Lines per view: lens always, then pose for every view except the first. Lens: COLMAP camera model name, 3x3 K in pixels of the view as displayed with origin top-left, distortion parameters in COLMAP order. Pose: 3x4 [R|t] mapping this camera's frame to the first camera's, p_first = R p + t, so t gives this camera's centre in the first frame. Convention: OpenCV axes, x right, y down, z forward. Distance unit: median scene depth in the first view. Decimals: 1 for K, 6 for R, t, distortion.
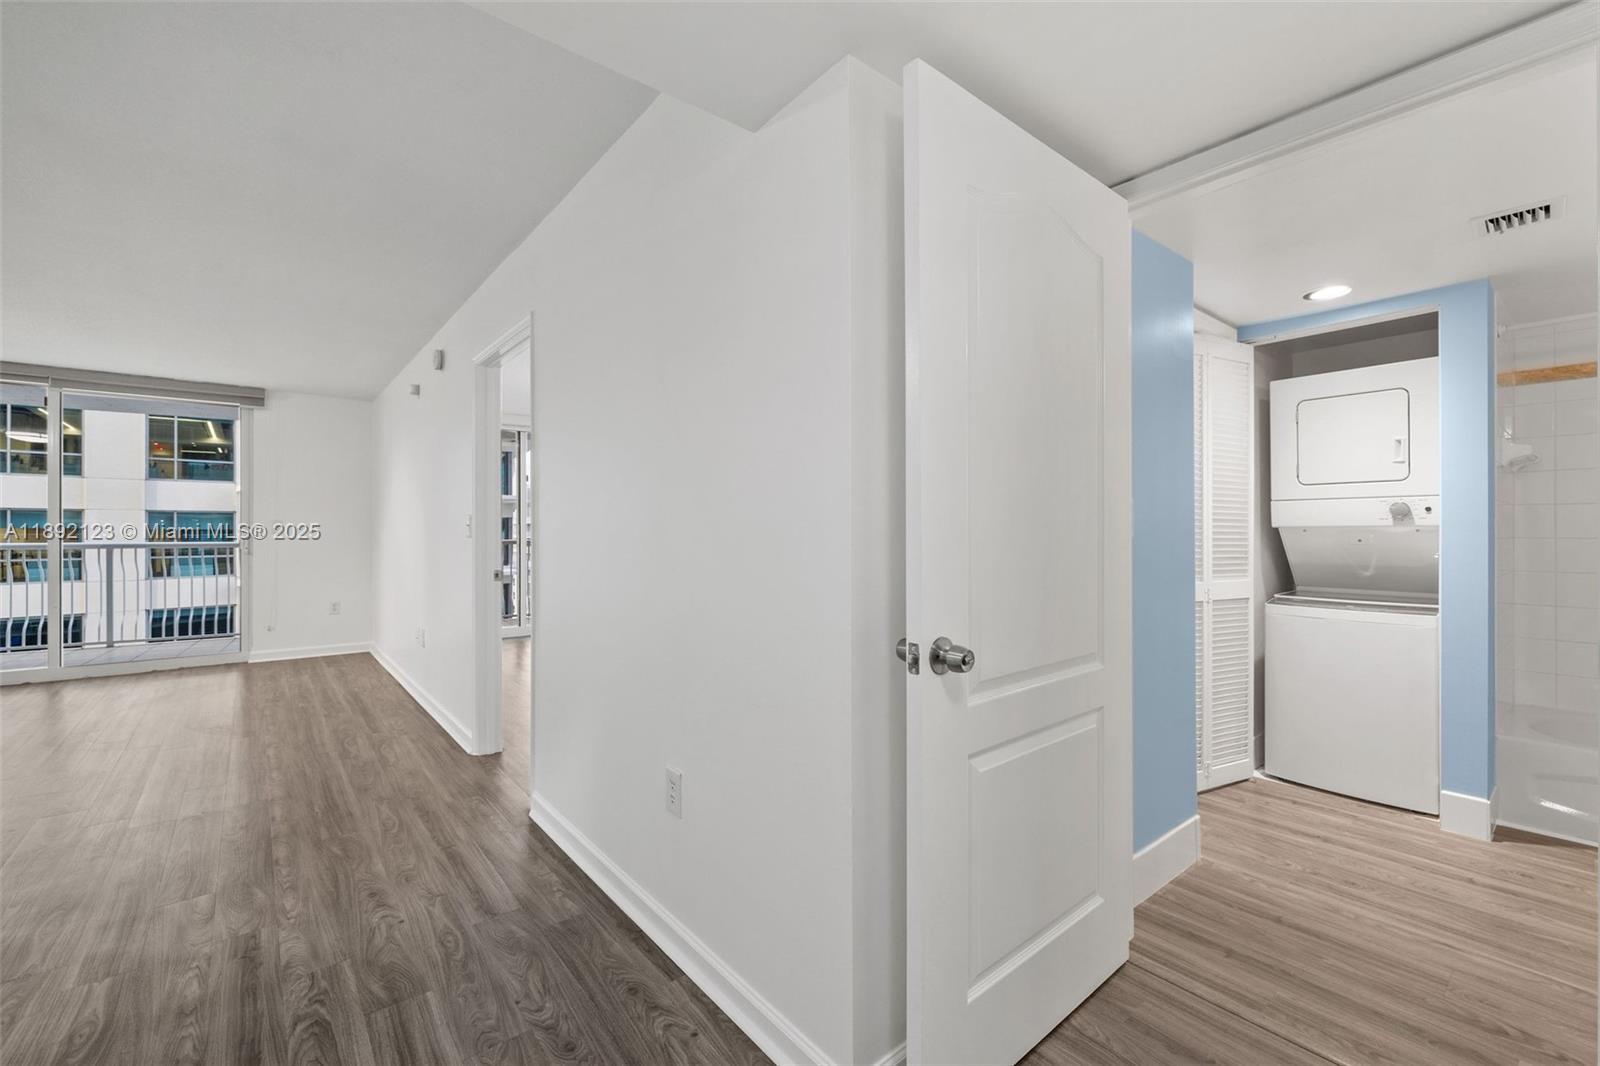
lens RADIAL K [[675.5, 0, 800.3], [0, 675.5, 531.7], [0, 0, 1]] dist [-0.004252, 0.000681]
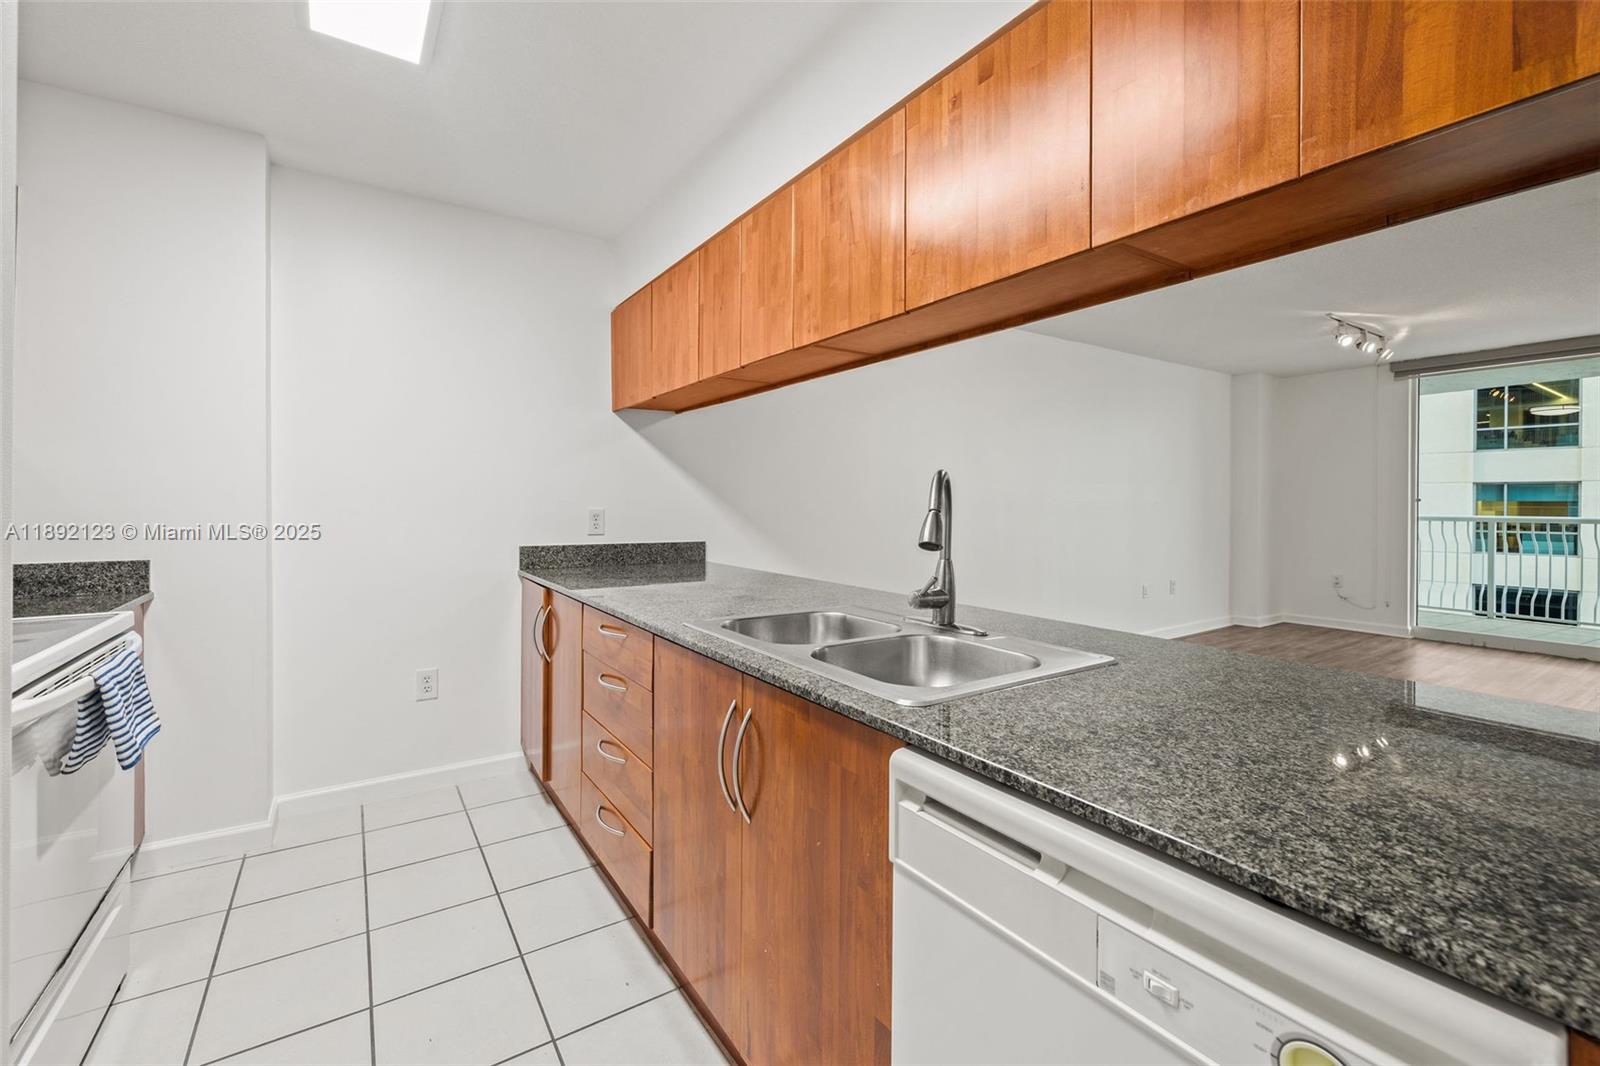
lens RADIAL K [[675.5, 0, 791.6], [0, 675.5, 505.3], [0, 0, 1]] dist [-0.004252, 0.000681]
pose [[-0.101681, 0.005550, -0.994802, -0.067981], [-0.004098, 0.999974, 0.005998, -0.002903], [0.994809, 0.004686, -0.101655, -0.091071]]
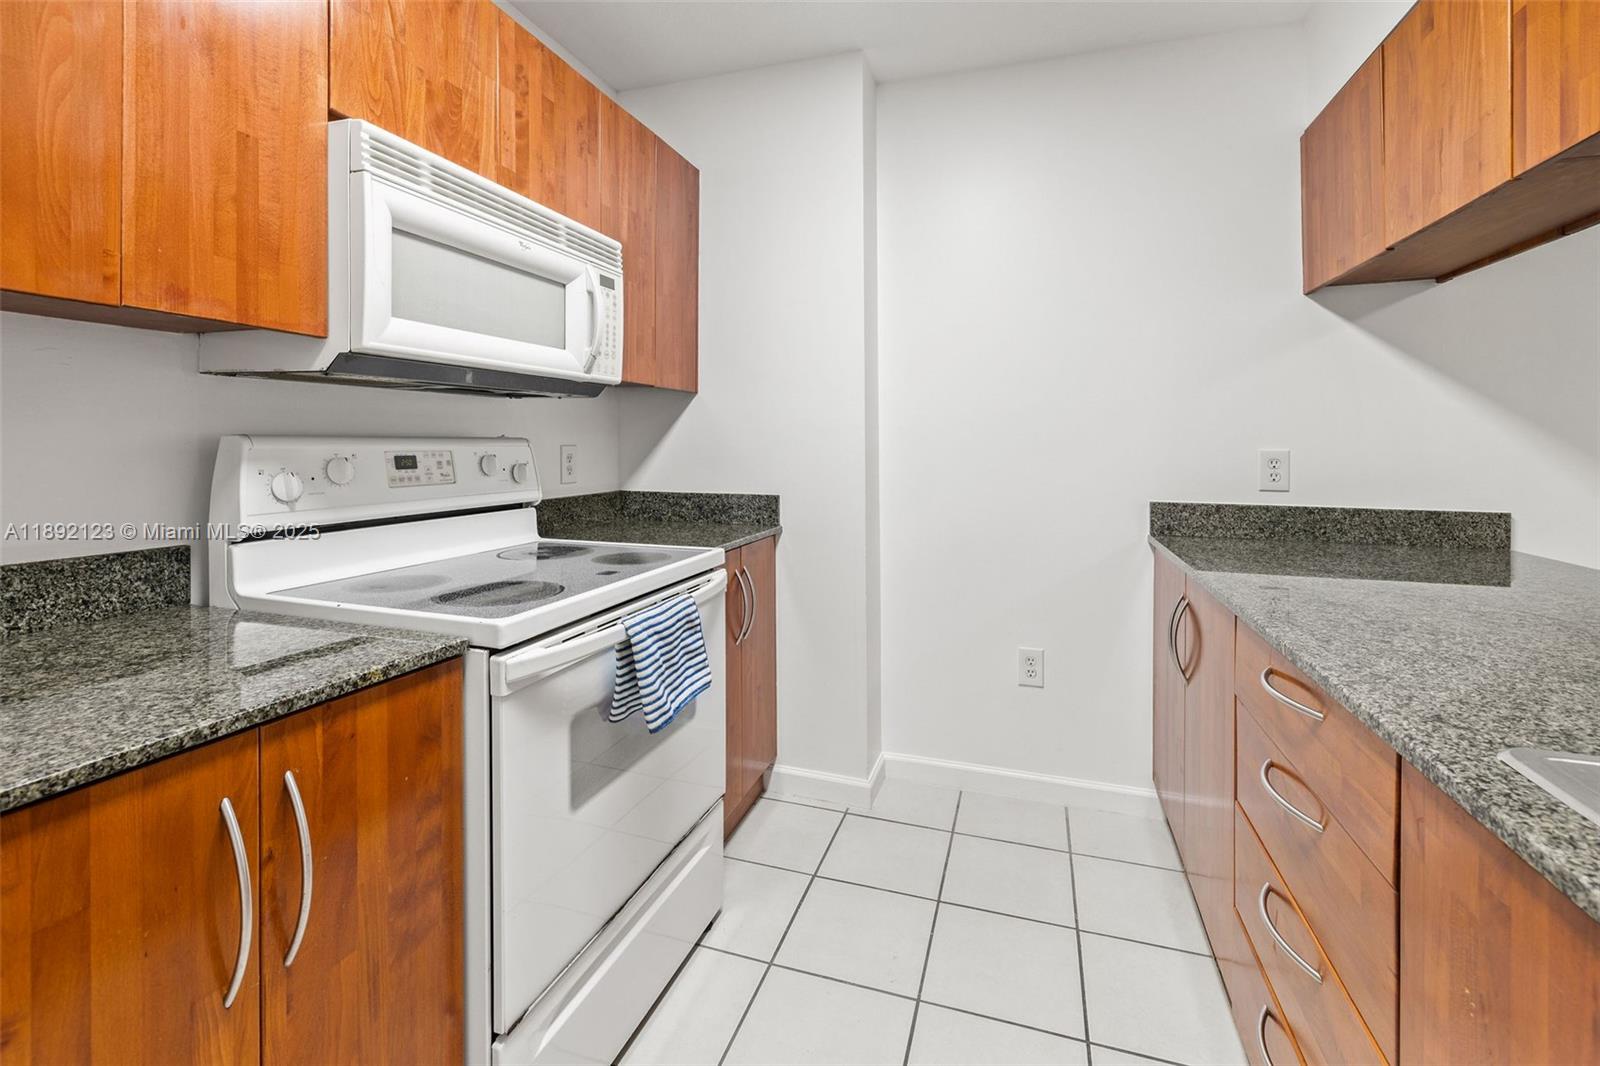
lens RADIAL K [[694.4, 0, 811.3], [0, 694.4, 442.5], [0, 0, 1]] dist [-0.001568, -0.000966]
pose [[-0.835687, -0.001361, -0.549204, -0.276820], [-0.001787, 0.999998, 0.000241, 0.001929], [0.549203, 0.001183, -0.835688, -0.162409]]
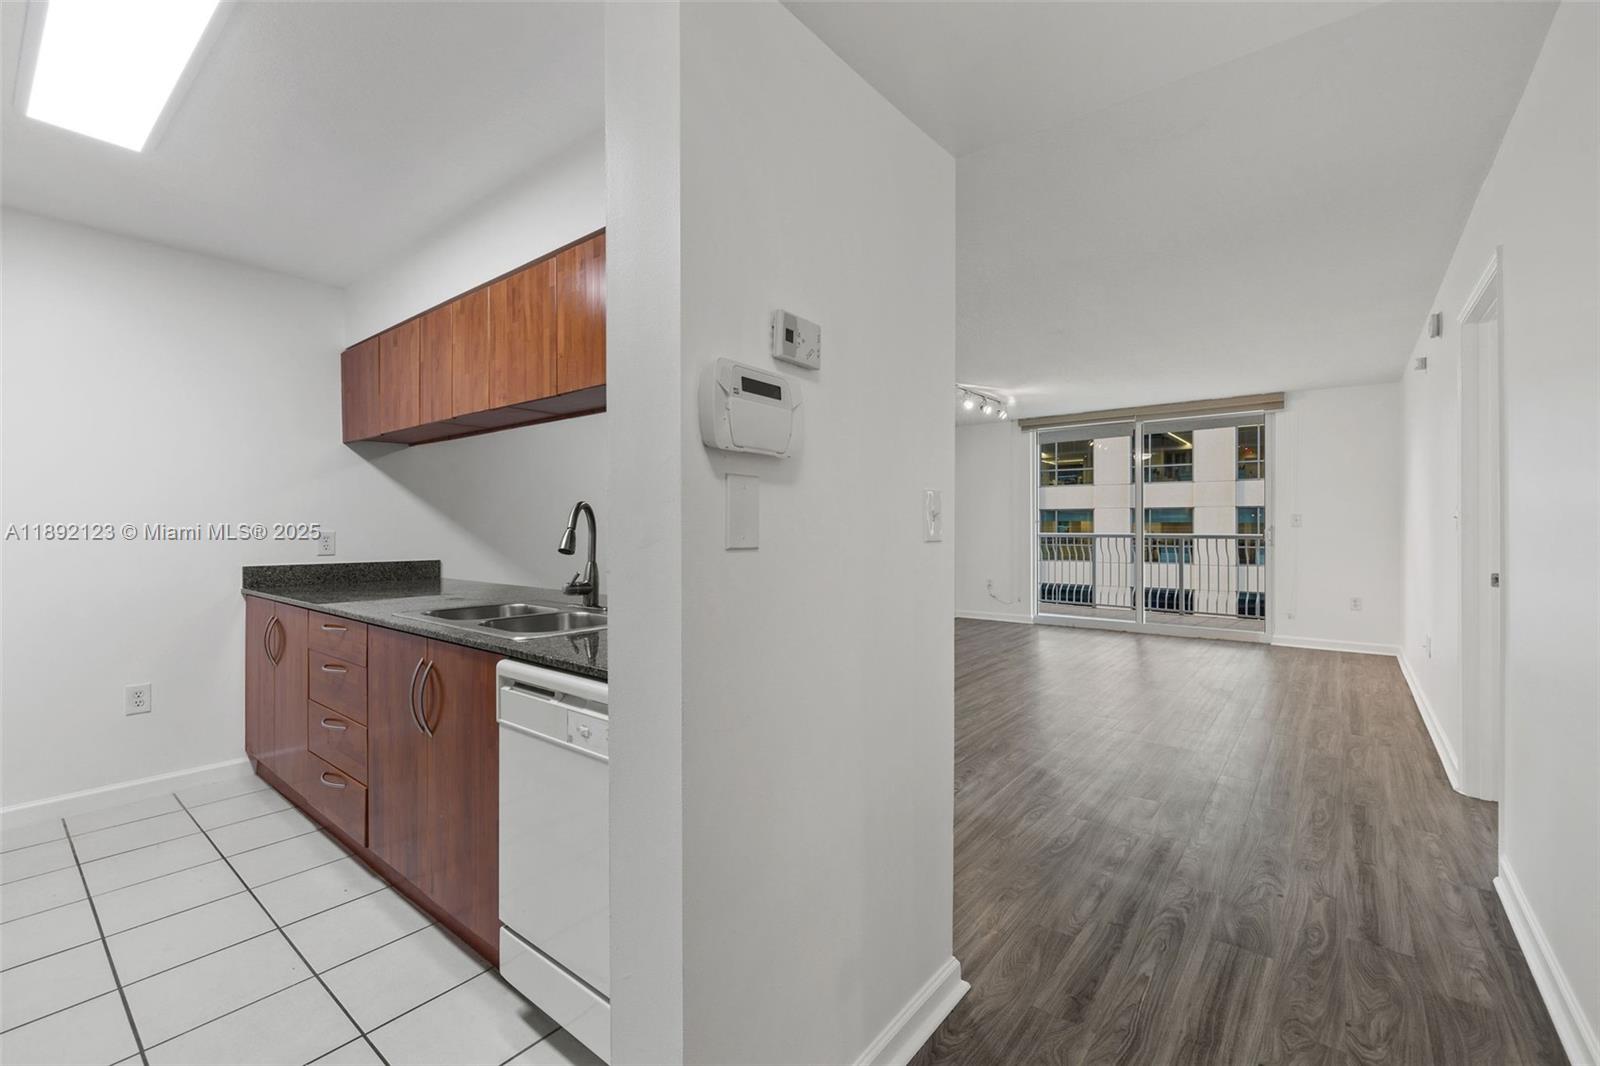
lens RADIAL K [[675.5, 0, 793.7], [0, 675.5, 526.3], [0, 0, 1]] dist [-0.004252, 0.000681]
pose [[0.205363, 0.001988, -0.978684, 0.160812], [0.000192, 0.999998, 0.002071, -0.000972], [0.978686, -0.000613, 0.205362, 0.021531]]
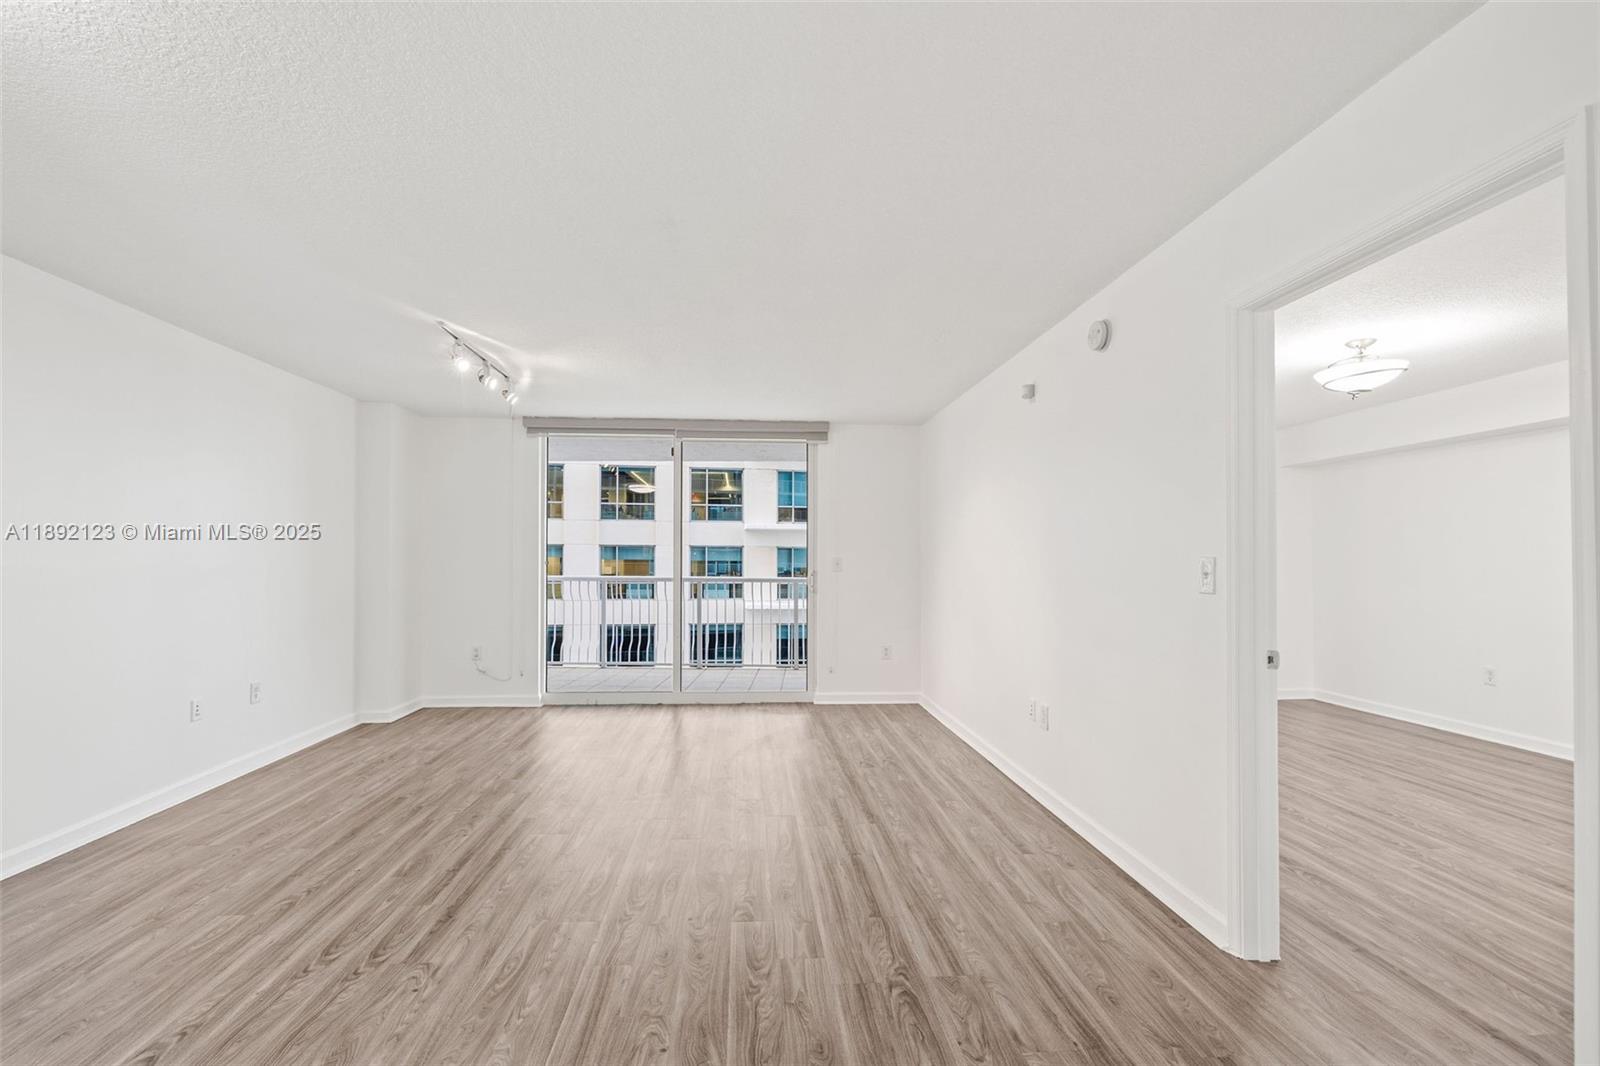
lens RADIAL K [[694.4, 0, 783.3], [0, 694.4, 554.8], [0, 0, 1]] dist [-0.001568, -0.000966]
pose [[0.811674, 0.000150, -0.584111, -0.446894], [-0.007427, 0.999922, -0.010064, -0.017958], [0.584063, 0.012507, 0.811612, 0.255720]]
